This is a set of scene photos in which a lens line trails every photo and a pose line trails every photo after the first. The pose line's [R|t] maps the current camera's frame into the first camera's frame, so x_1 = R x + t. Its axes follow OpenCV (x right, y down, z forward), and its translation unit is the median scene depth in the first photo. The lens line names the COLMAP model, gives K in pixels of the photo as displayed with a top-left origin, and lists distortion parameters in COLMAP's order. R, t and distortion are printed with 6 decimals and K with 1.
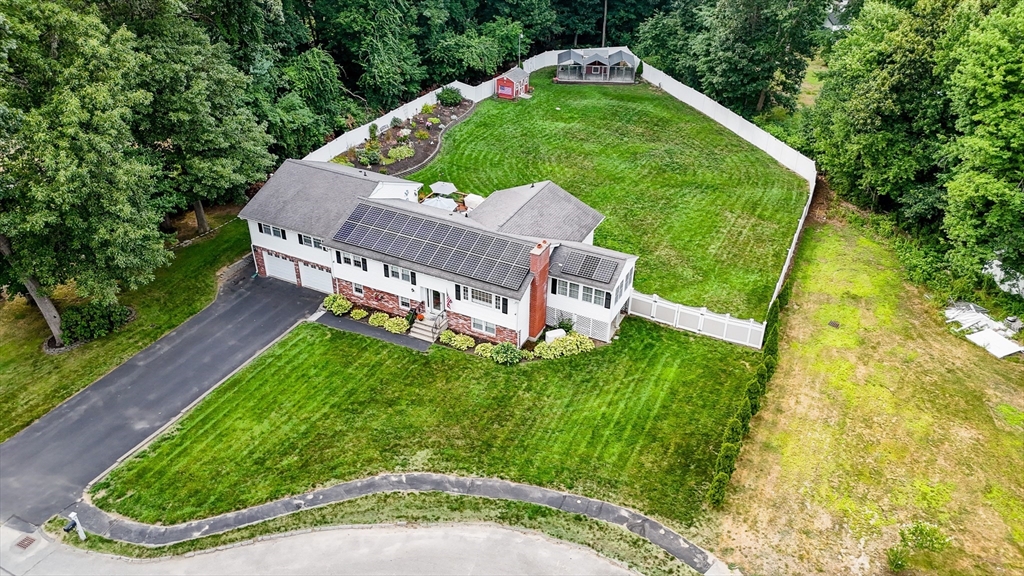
lens RADIAL K [[761.1, 0, 516.9], [0, 761.1, 317.1], [0, 0, 1]] dist [0.067992, -0.003881]
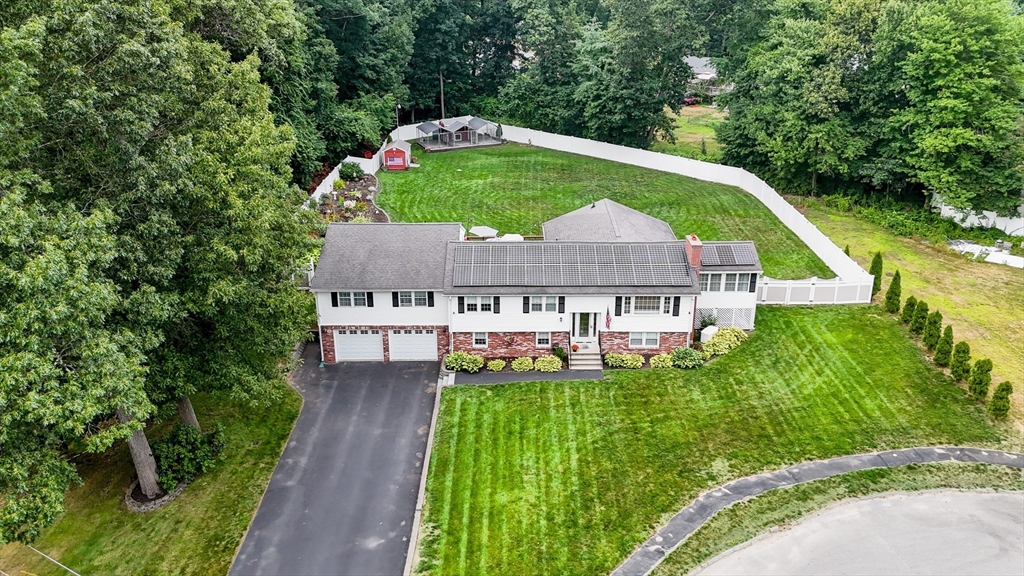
lens RADIAL K [[795.1, 0, 527.3], [0, 795.1, 288.5], [0, 0, 1]] dist [0.037989, -0.007407]
pose [[0.891339, -0.192093, 0.410627, -0.534313], [0.265148, 0.955605, -0.128514, 0.037953], [-0.367711, 0.223427, 0.902701, 0.166483]]
